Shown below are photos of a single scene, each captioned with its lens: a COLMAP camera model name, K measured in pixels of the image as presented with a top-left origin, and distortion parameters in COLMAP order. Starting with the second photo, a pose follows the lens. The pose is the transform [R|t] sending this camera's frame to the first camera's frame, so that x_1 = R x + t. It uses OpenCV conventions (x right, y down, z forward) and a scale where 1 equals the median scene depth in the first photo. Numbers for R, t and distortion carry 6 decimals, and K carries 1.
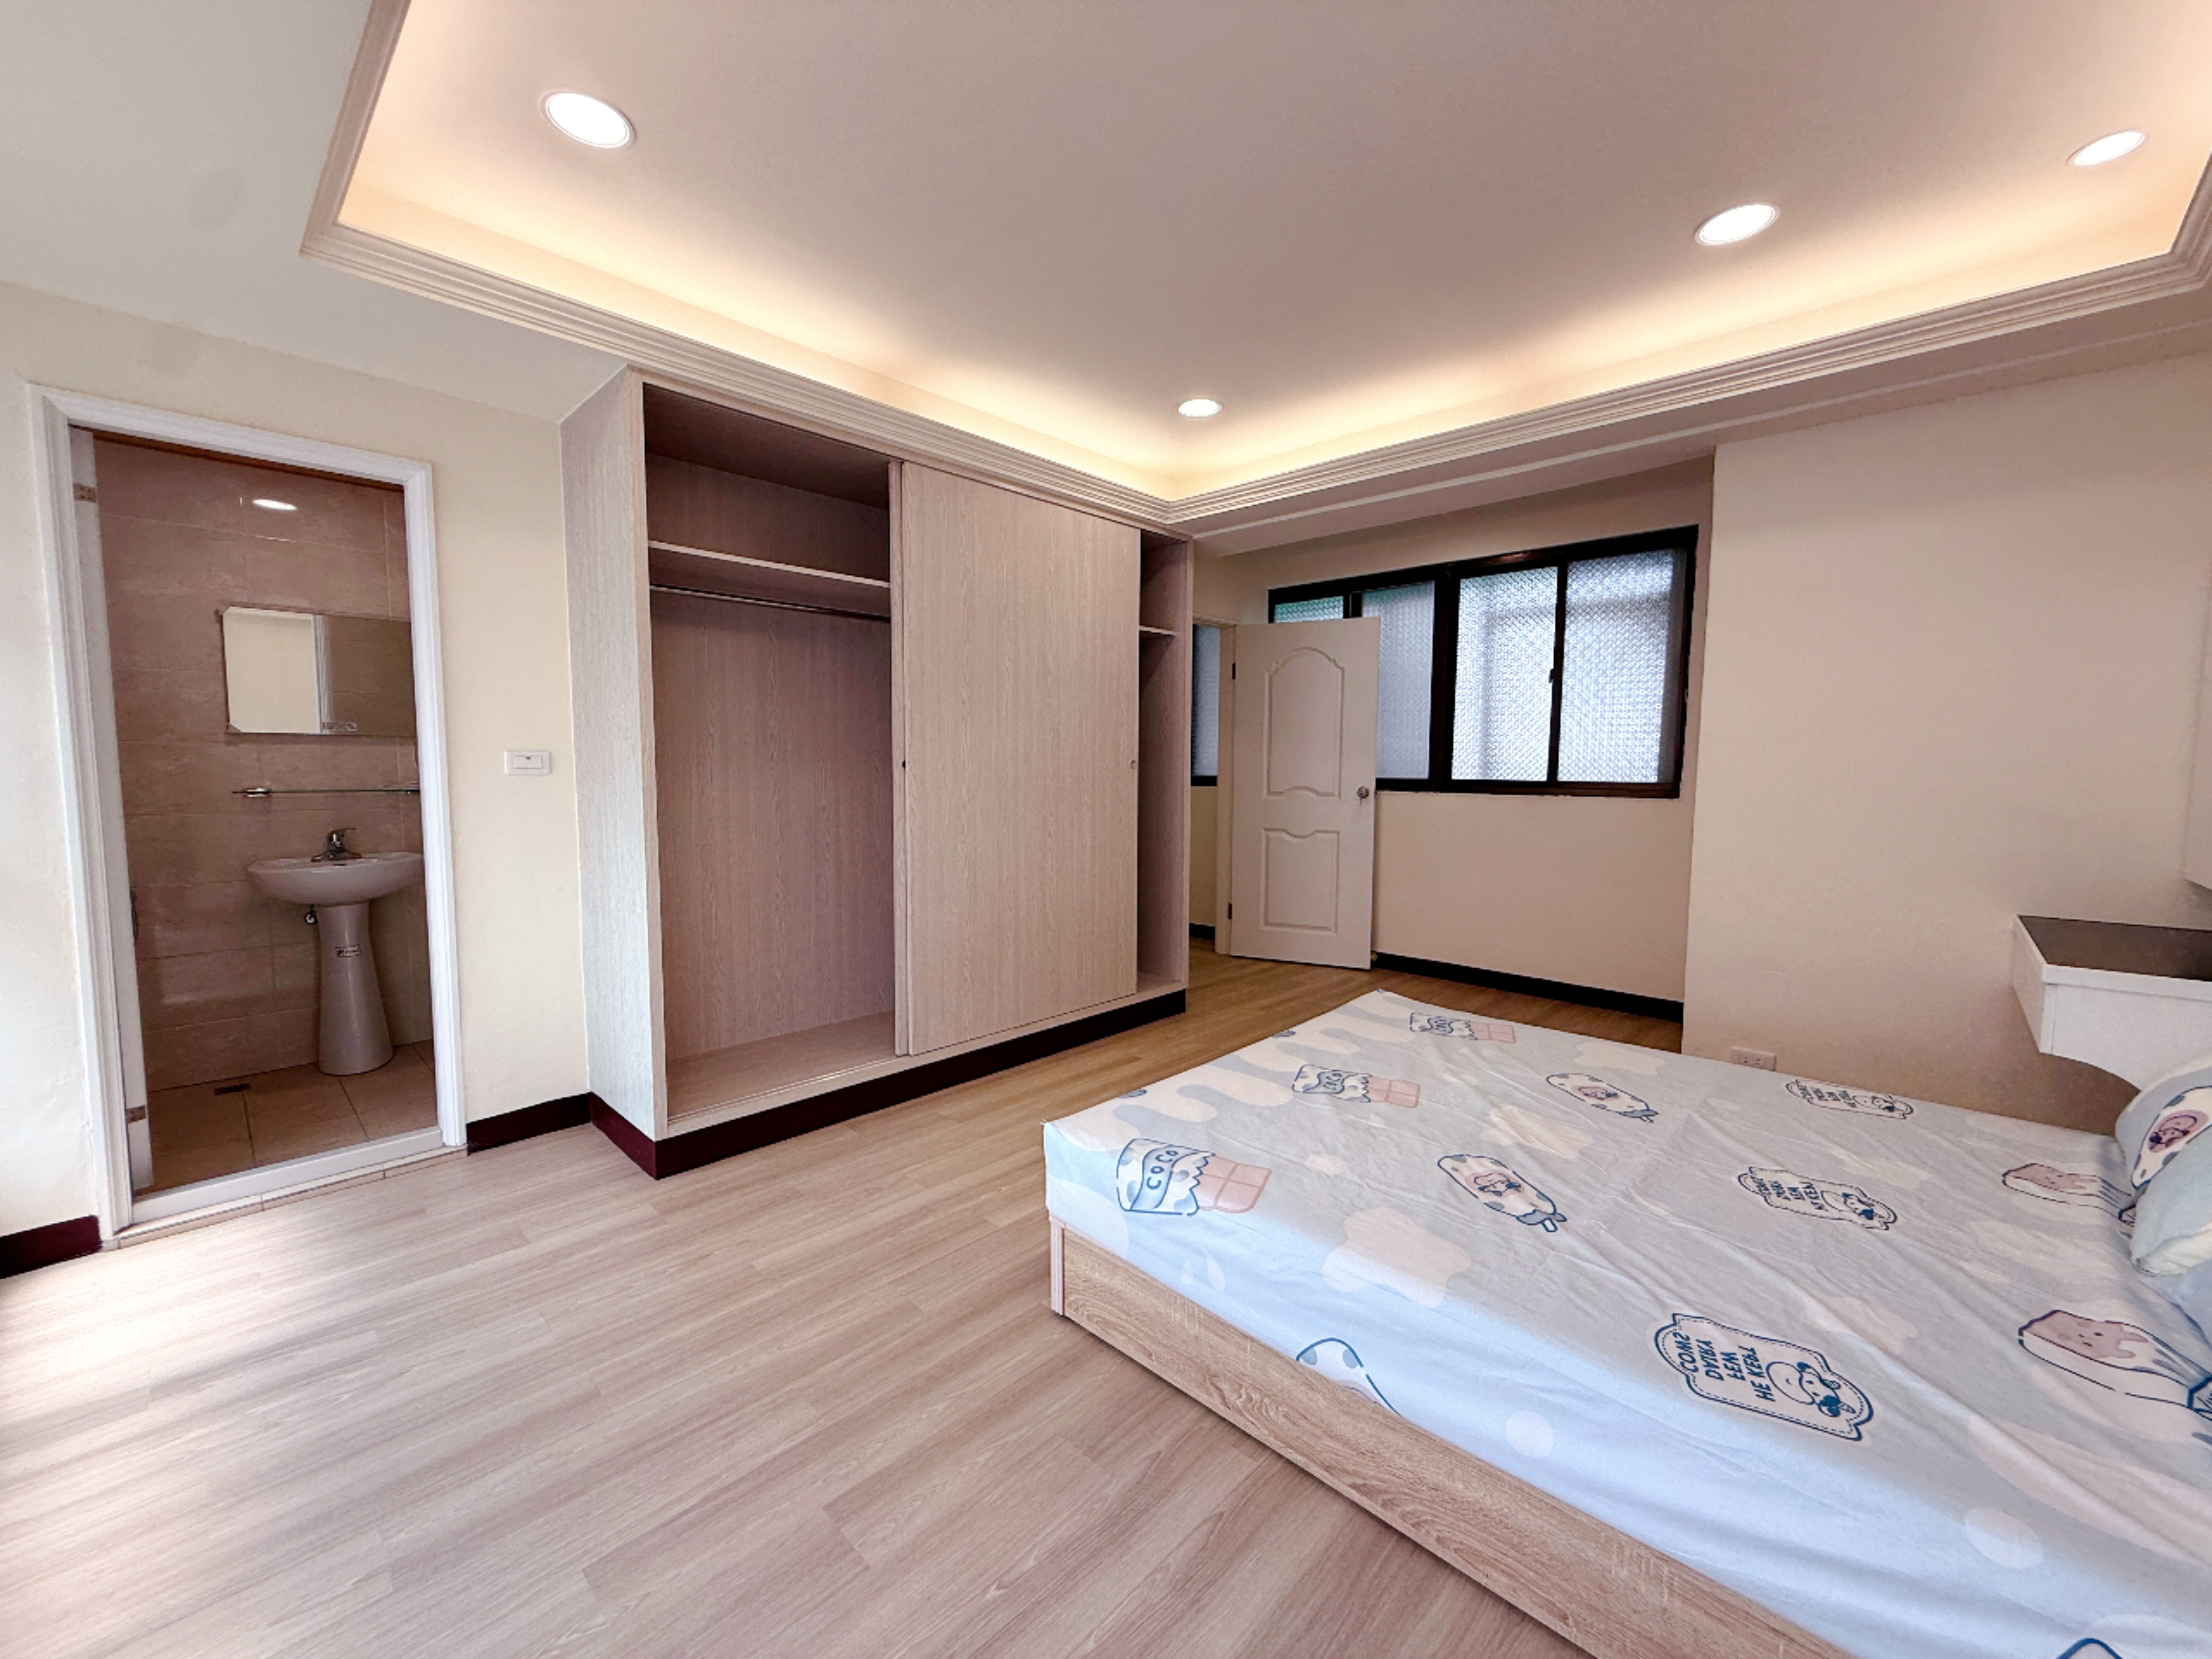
lens RADIAL K [[882.7, 0, 1099.9], [0, 882.7, 831.8], [0, 0, 1]] dist [-0.002208, 0.000517]
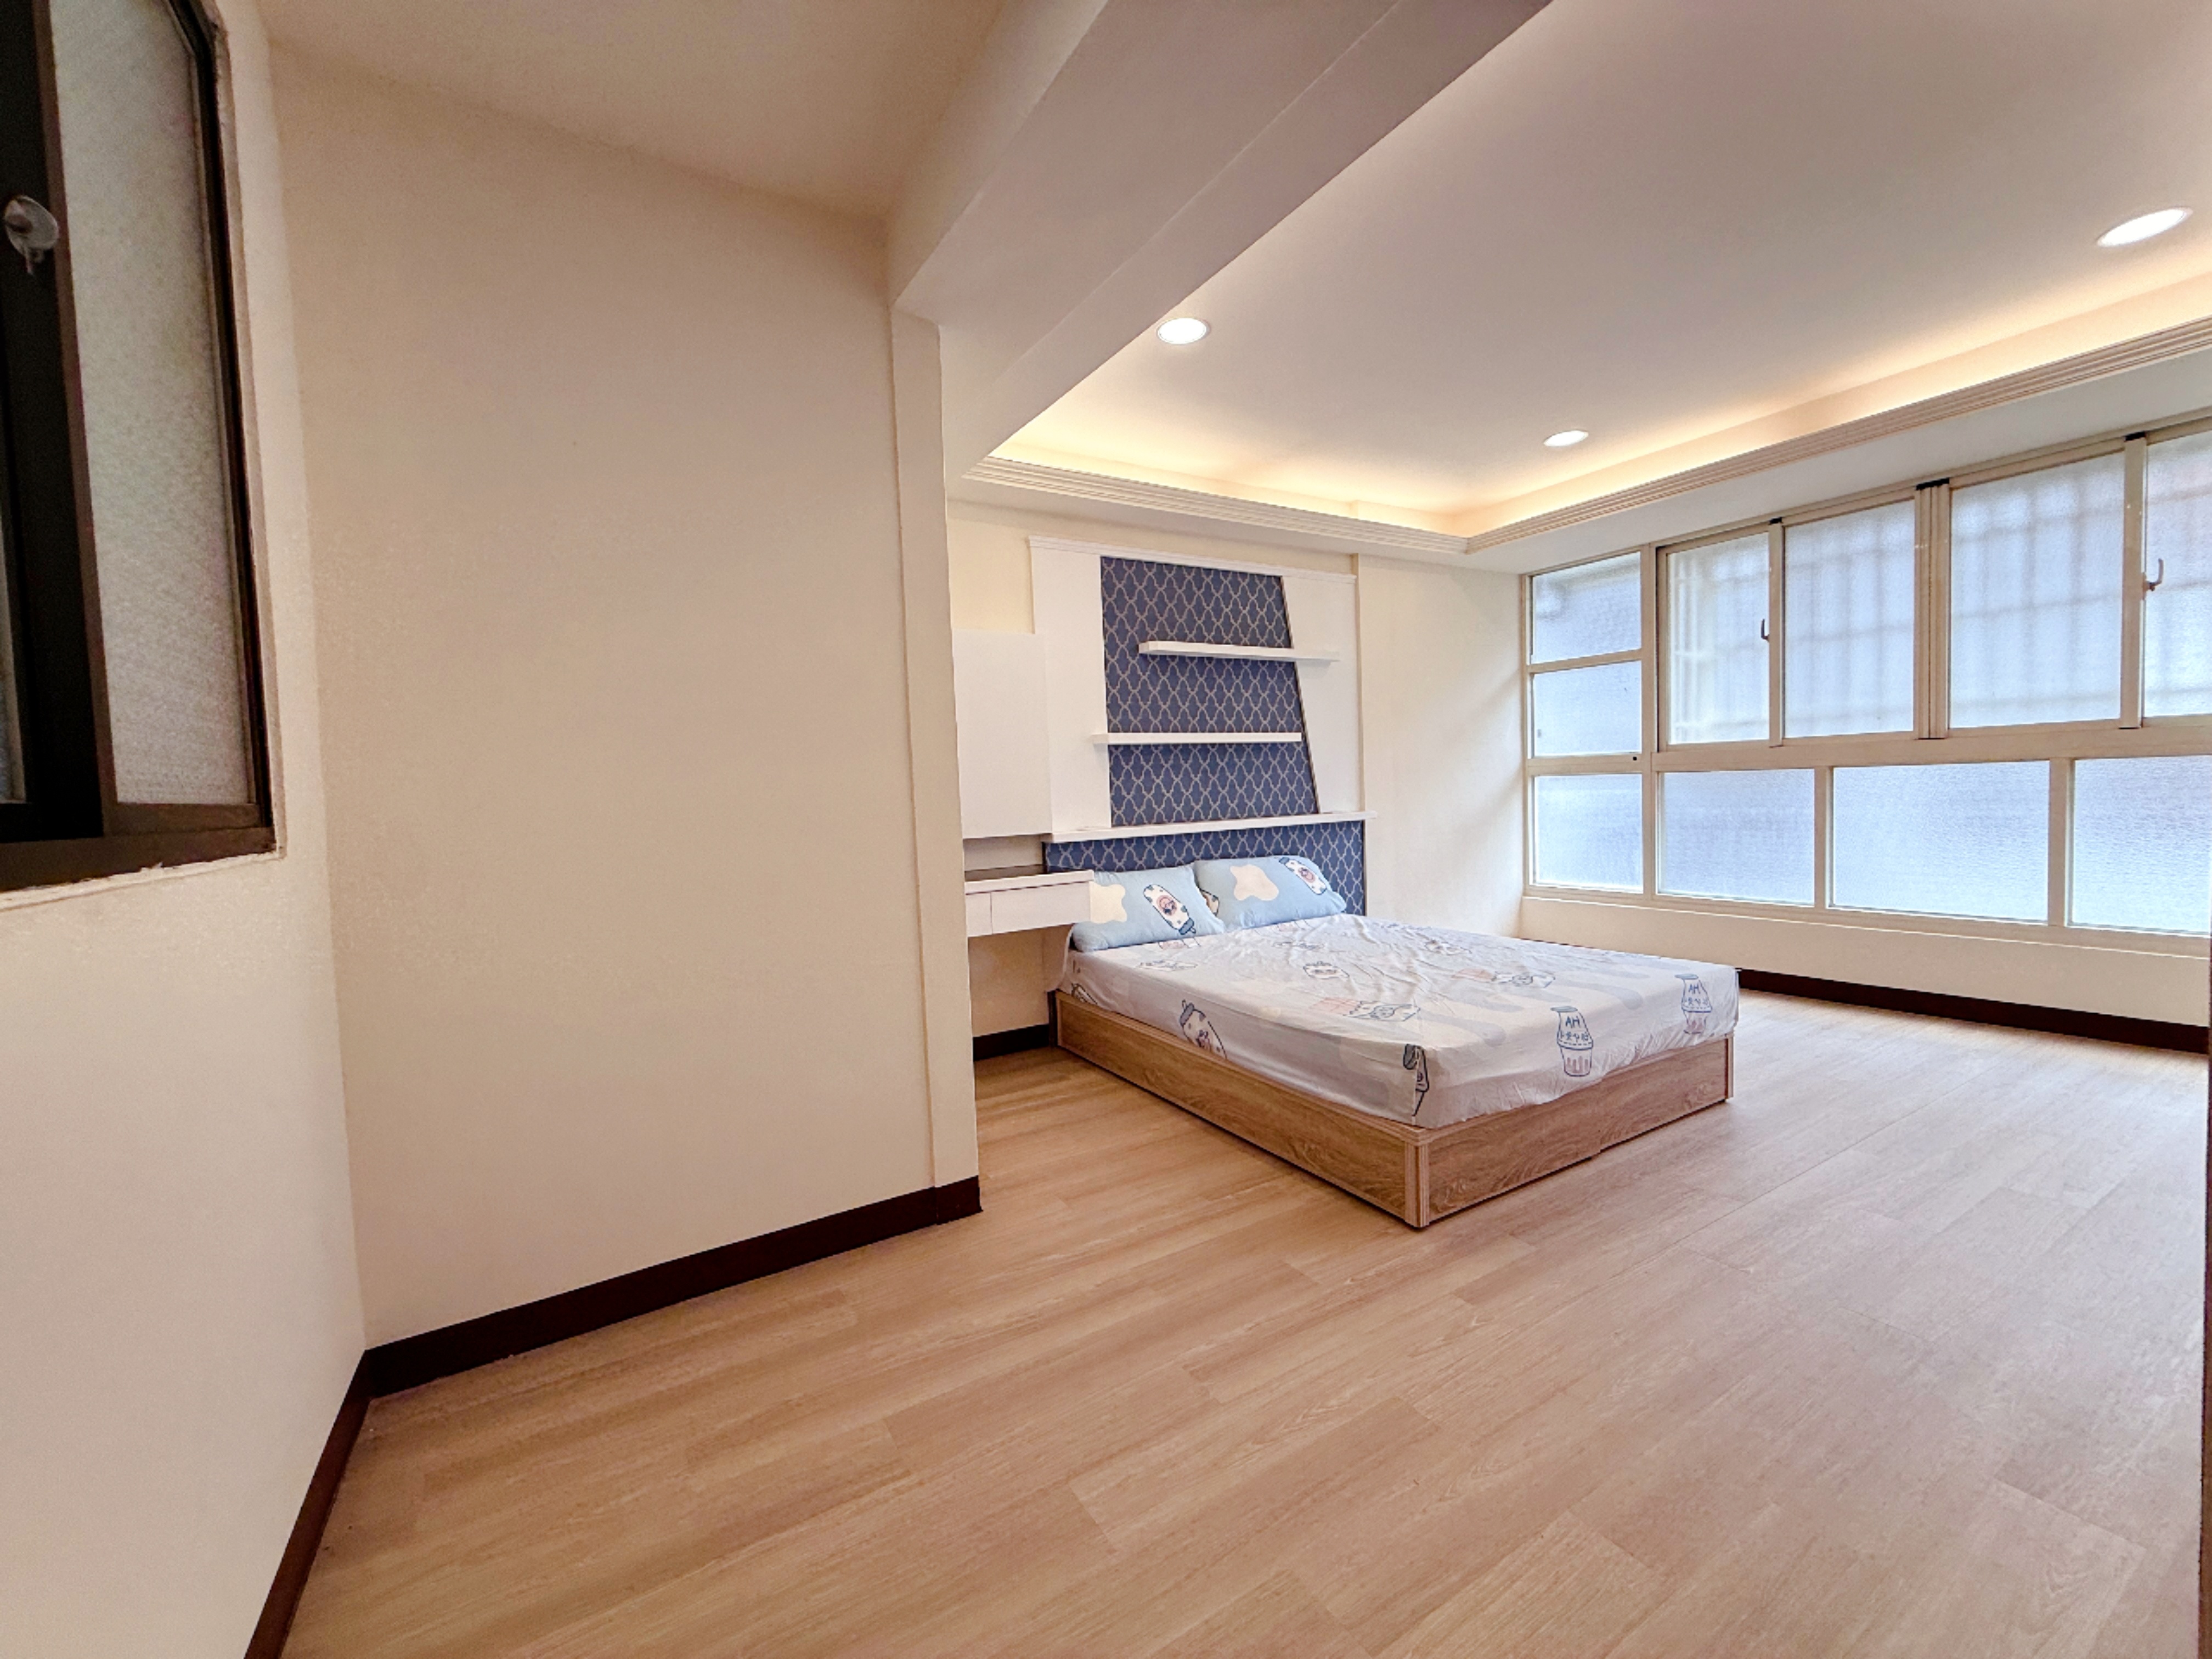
lens RADIAL K [[882.7, 0, 1099.9], [0, 882.7, 831.8], [0, 0, 1]] dist [-0.002208, 0.000517]
pose [[-0.964520, 0.019775, 0.263270, 0.609410], [0.054461, 0.990646, 0.125116, -0.155500], [-0.258333, 0.135015, -0.956575, 2.809873]]
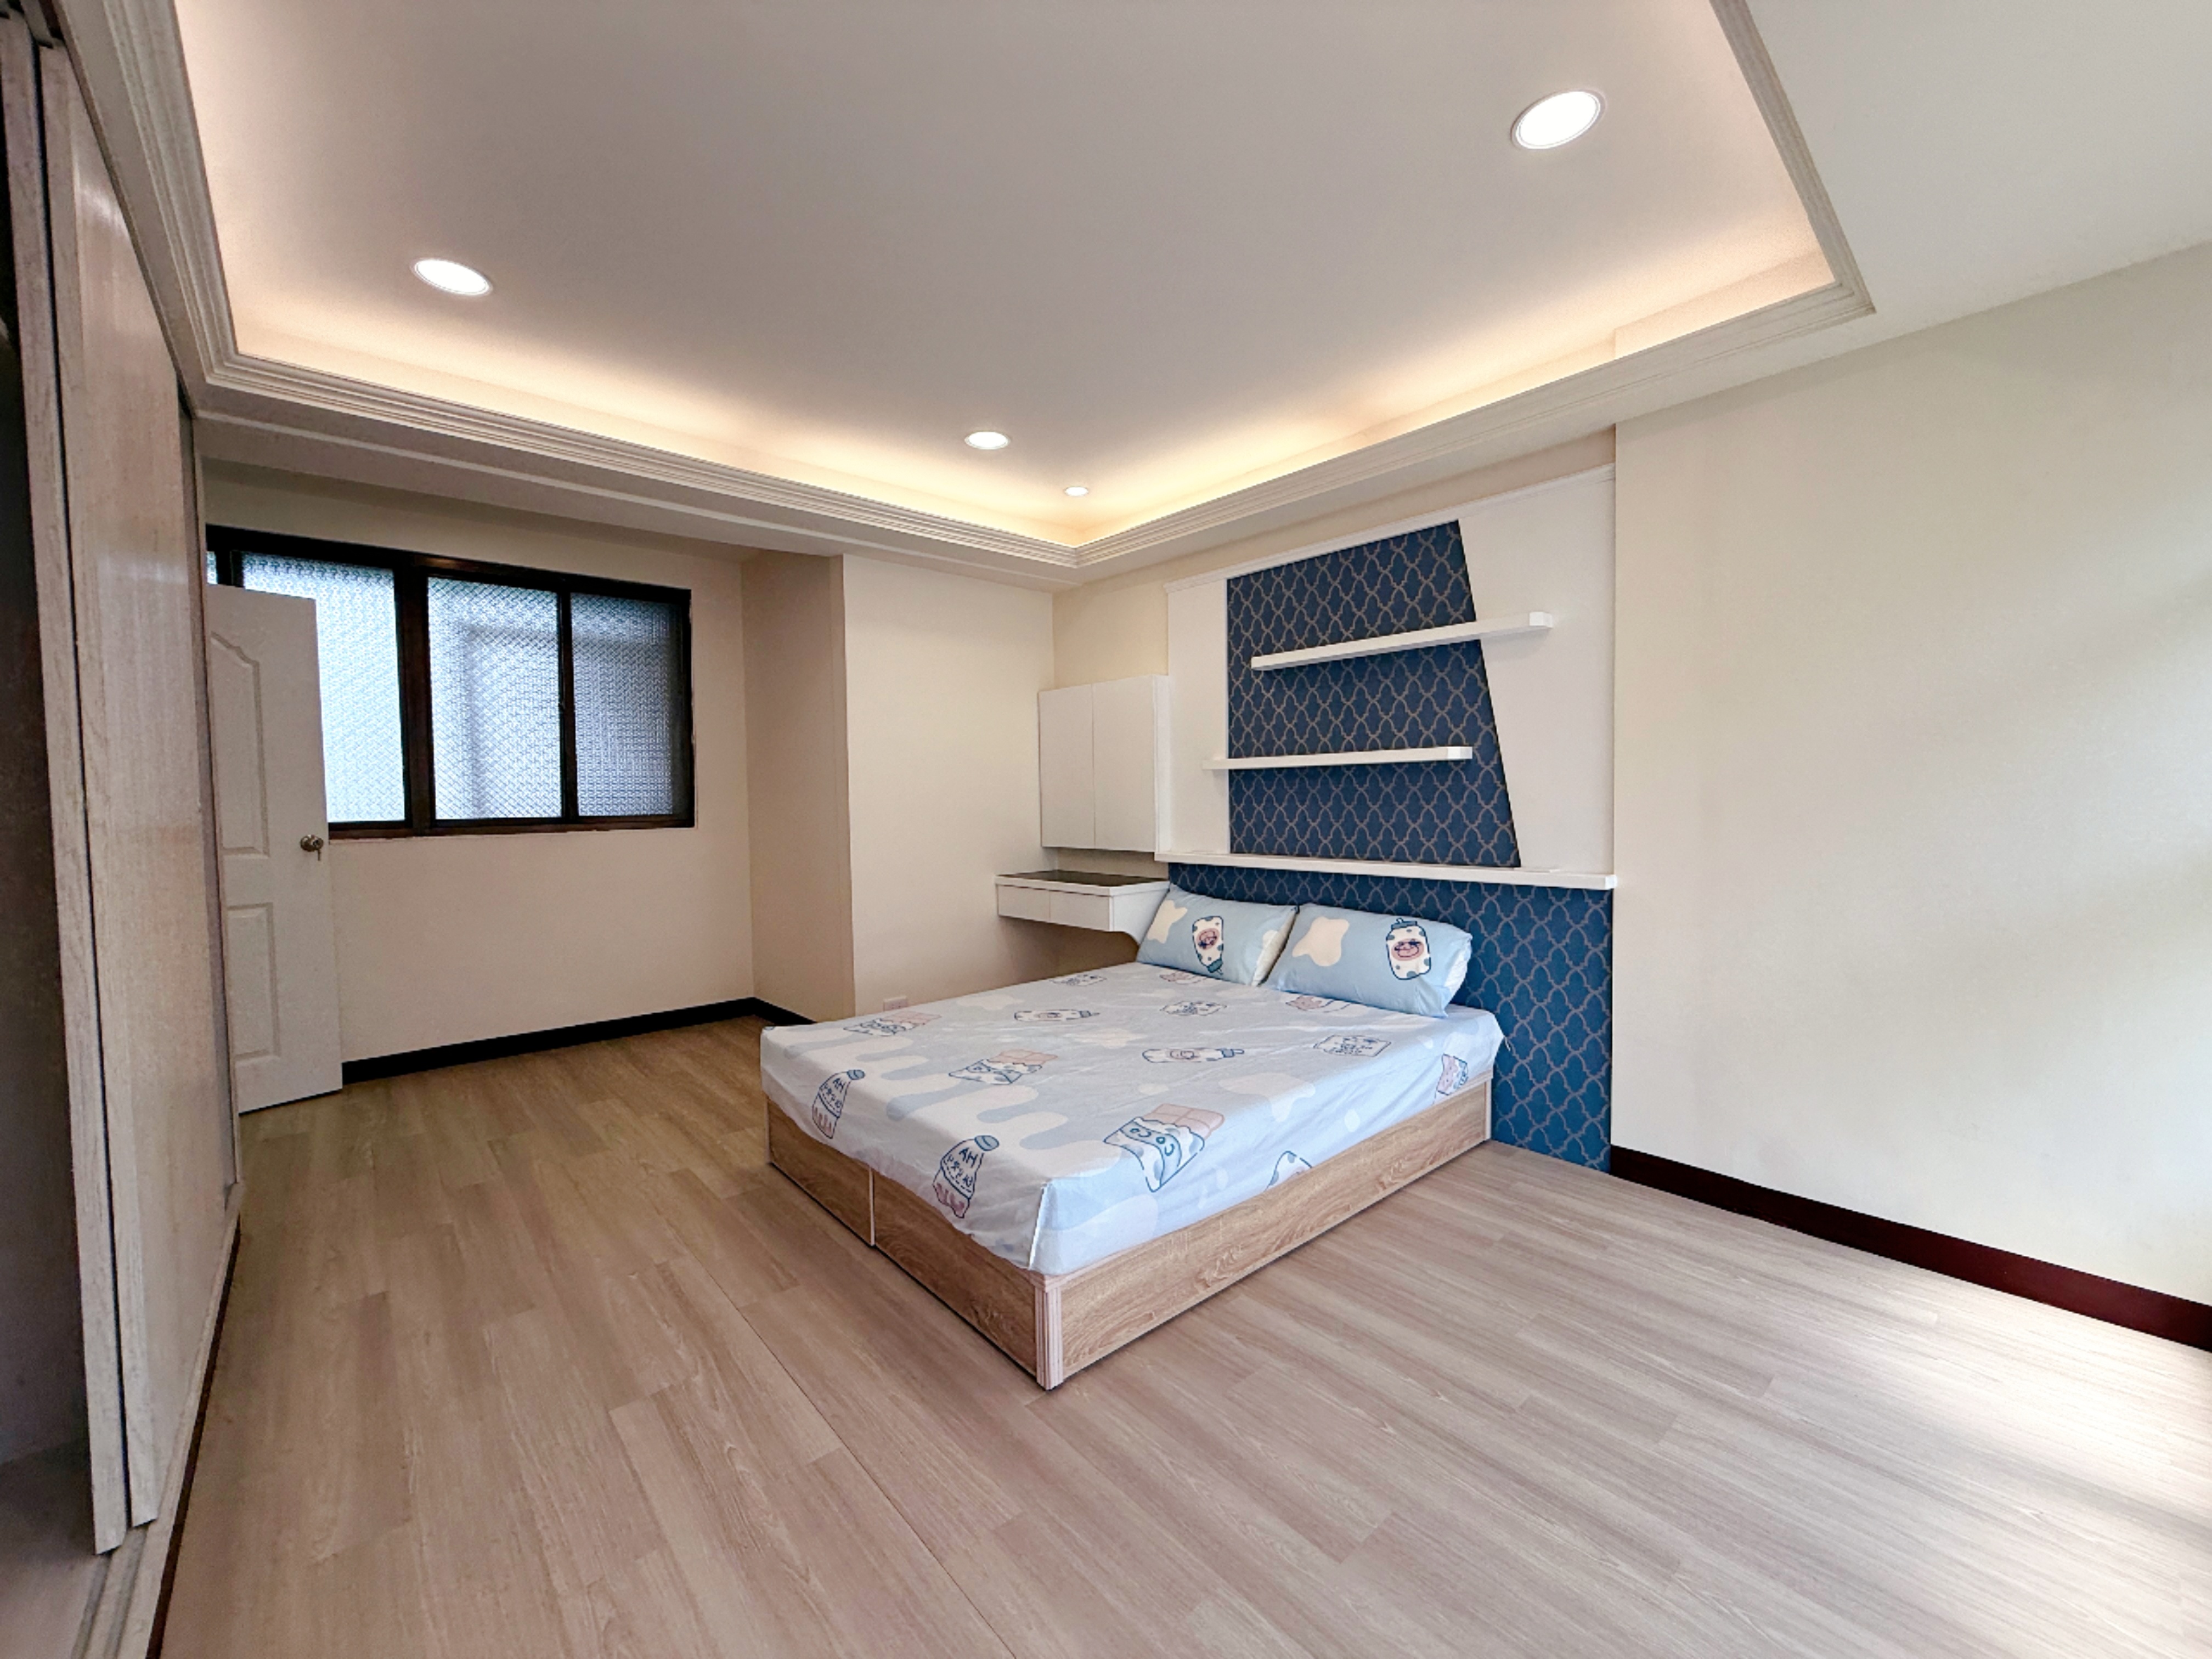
lens RADIAL K [[882.7, 0, 1099.9], [0, 882.7, 831.8], [0, 0, 1]] dist [-0.002208, 0.000517]
pose [[0.080988, -0.049108, 0.995505, -0.983903], [0.093958, 0.994714, 0.041425, -0.065031], [-0.992277, 0.090181, 0.085174, 0.874210]]
